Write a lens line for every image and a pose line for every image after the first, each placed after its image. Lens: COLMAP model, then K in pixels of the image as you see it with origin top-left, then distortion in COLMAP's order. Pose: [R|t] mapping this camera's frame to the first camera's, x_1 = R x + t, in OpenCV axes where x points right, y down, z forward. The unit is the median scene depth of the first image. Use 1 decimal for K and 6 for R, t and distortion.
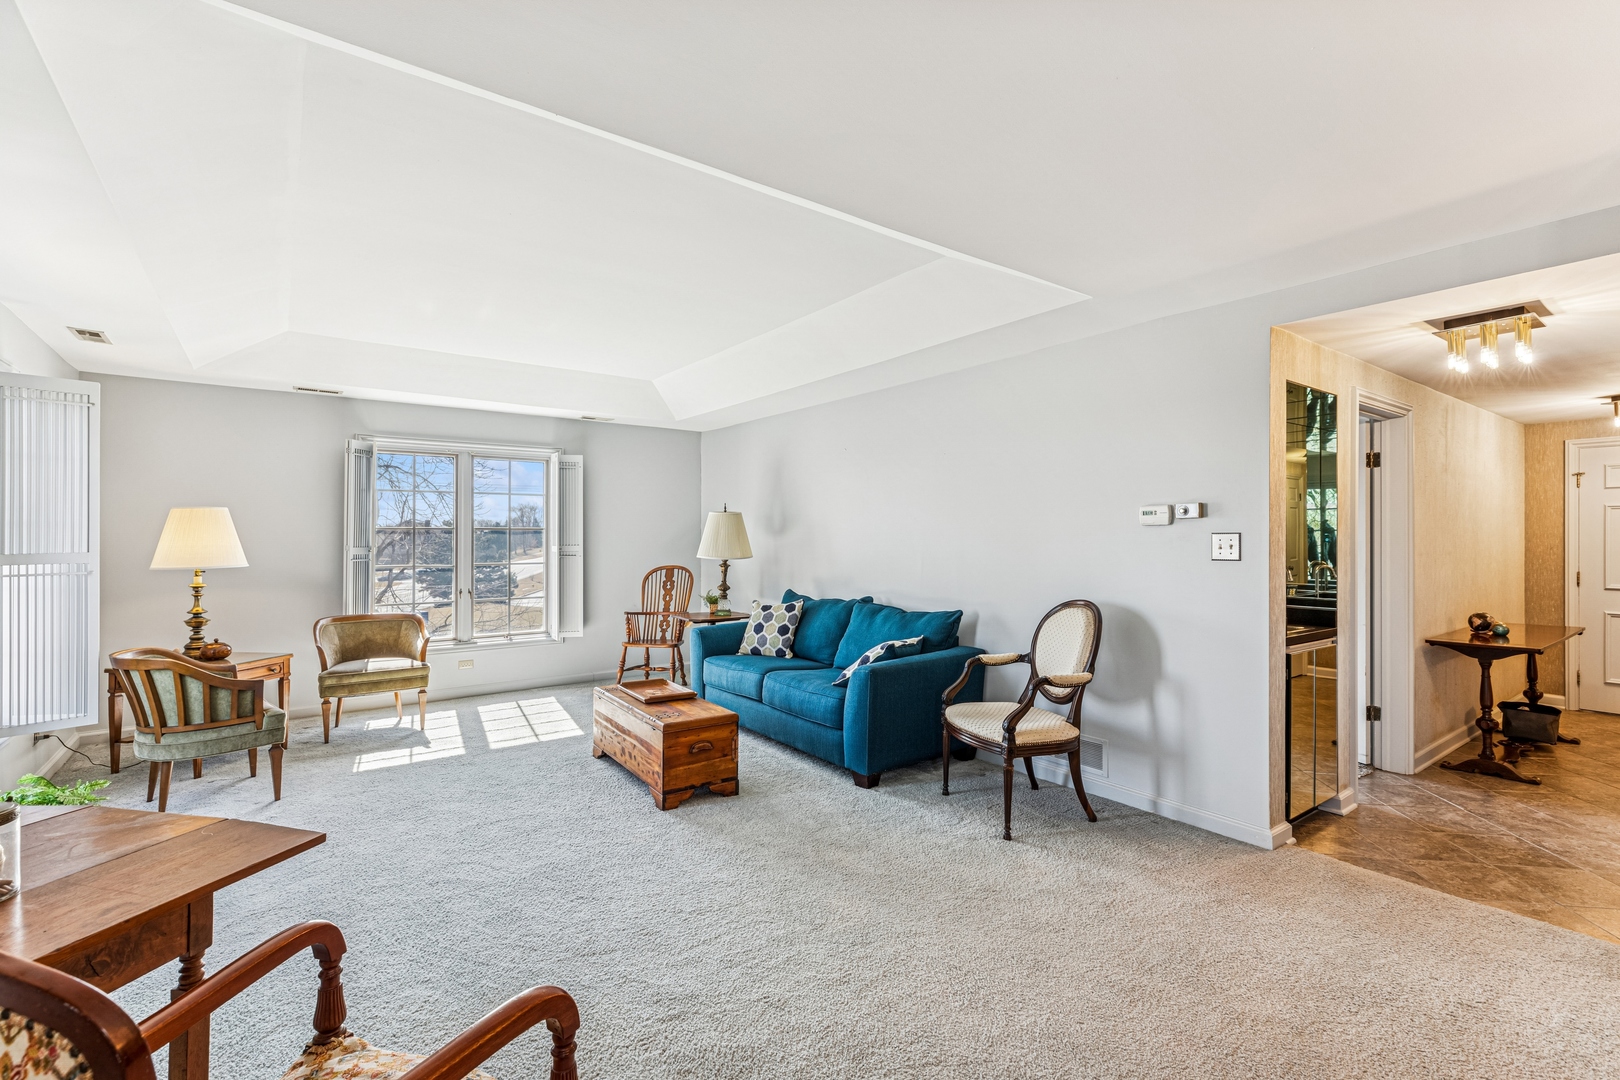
lens RADIAL K [[729.9, 0, 814.3], [0, 729.9, 534.3], [0, 0, 1]] dist [-0.000868, -0.000085]
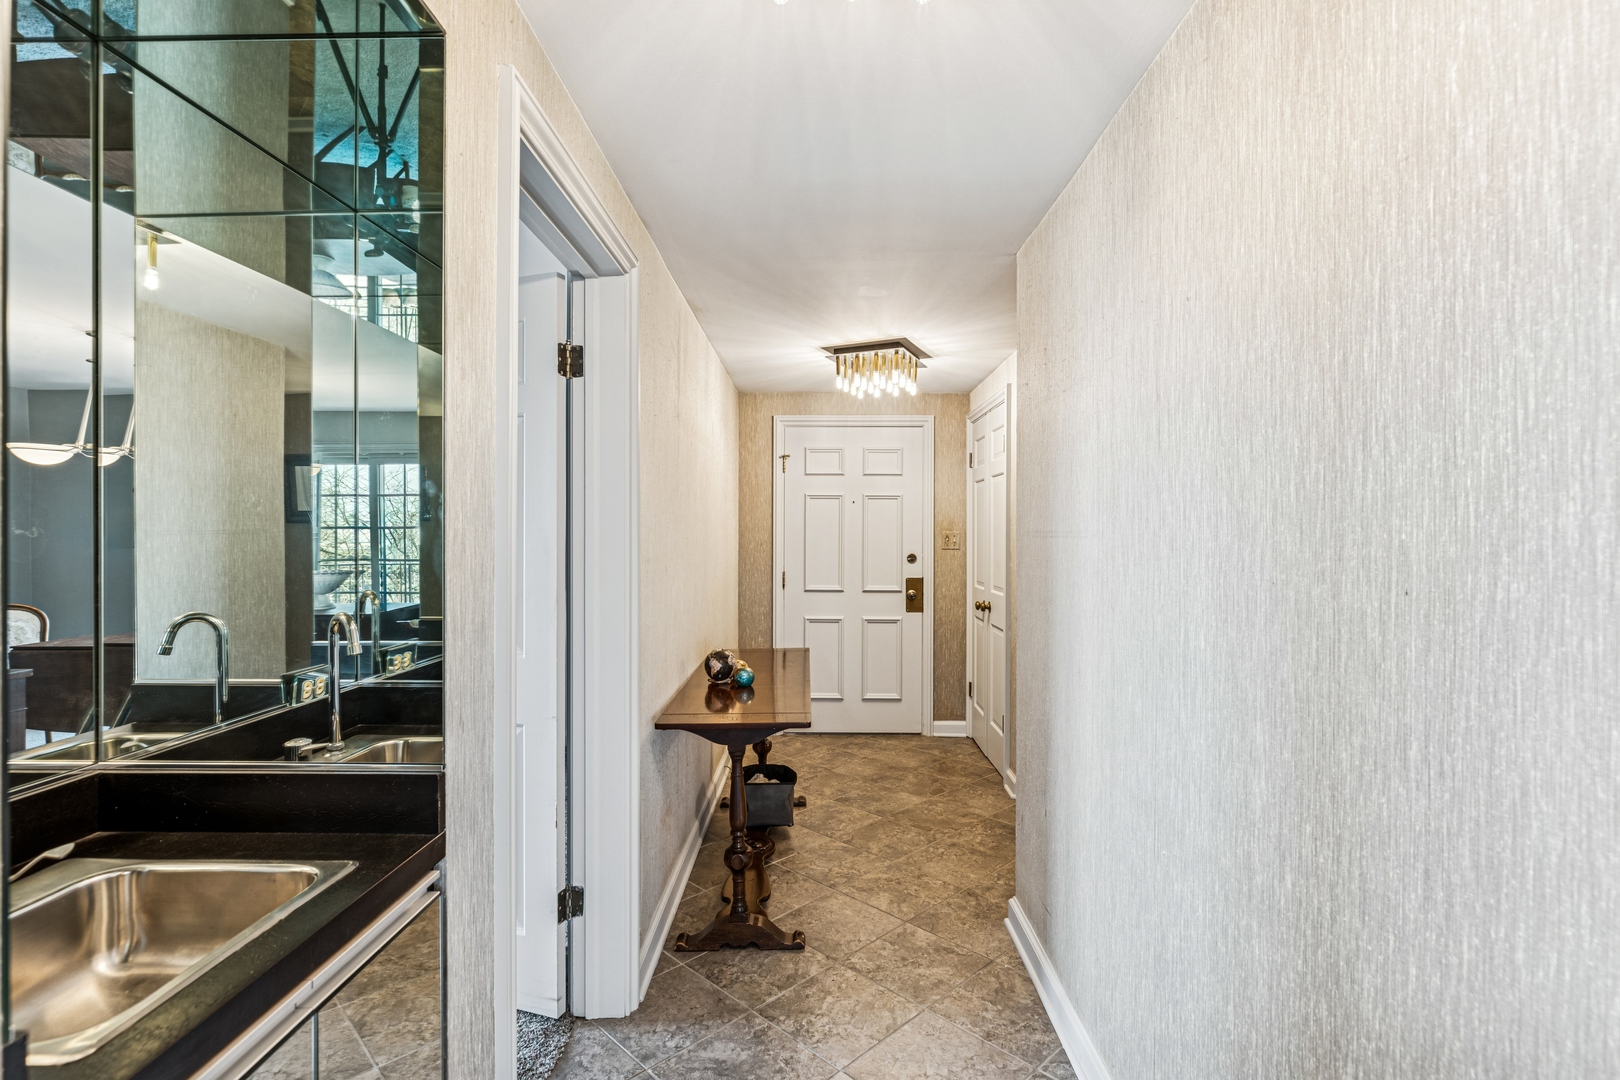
lens RADIAL K [[806.9, 0, 810.5], [0, 806.9, 535.4], [0, 0, 1]] dist [0.003128, 0.000142]
pose [[0.610279, -0.002143, 0.792184, 0.439149], [-0.003542, 0.999979, 0.005434, 0.005400], [-0.792179, -0.006122, 0.610259, 0.549158]]
